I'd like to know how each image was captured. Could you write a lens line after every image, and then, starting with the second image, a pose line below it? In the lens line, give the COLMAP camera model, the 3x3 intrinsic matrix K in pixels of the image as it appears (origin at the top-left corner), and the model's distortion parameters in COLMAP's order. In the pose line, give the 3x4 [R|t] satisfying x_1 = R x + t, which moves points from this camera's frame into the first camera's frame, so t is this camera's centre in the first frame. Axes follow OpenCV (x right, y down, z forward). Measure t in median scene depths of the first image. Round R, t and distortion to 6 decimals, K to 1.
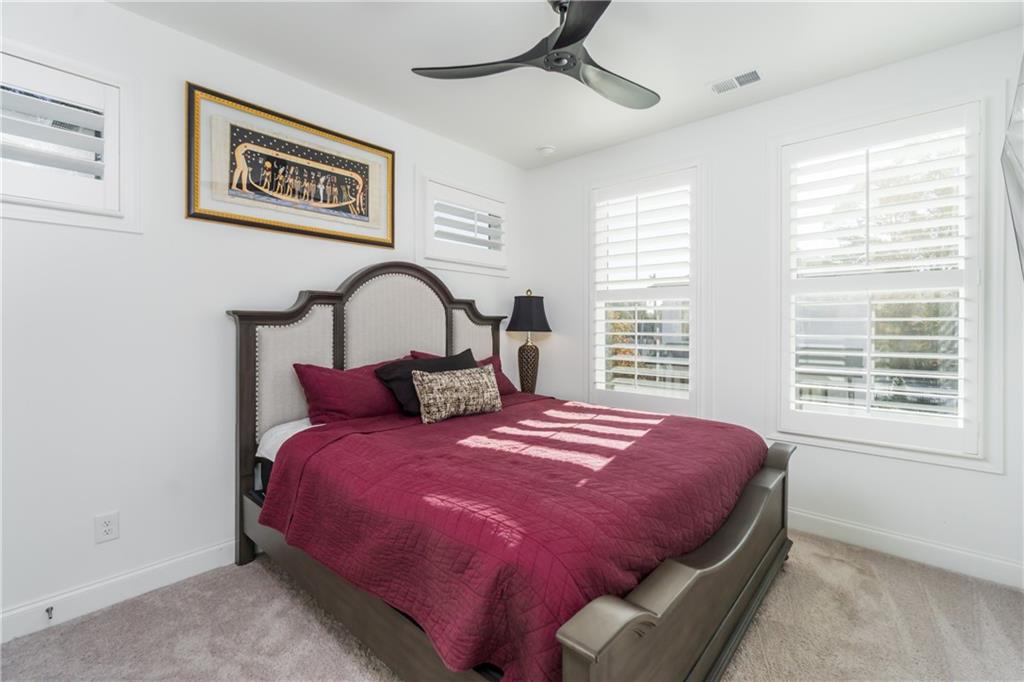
lens RADIAL K [[443.4, 0, 536.2], [0, 443.4, 325.2], [0, 0, 1]] dist [0.001849, 0.000506]
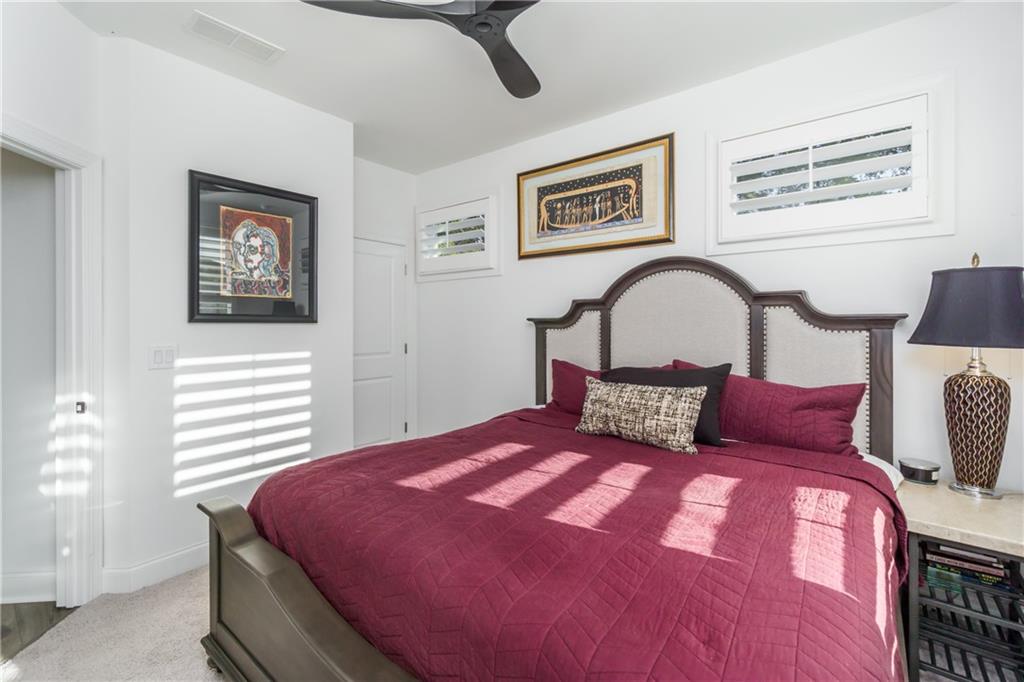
lens RADIAL K [[443.4, 0, 514.6], [0, 443.4, 330.0], [0, 0, 1]] dist [0.001849, 0.000506]
pose [[0.035156, 0.006656, -0.999360, 0.632471], [-0.007470, 0.999952, 0.006397, -0.002191], [0.999354, 0.007240, 0.035204, 0.748545]]
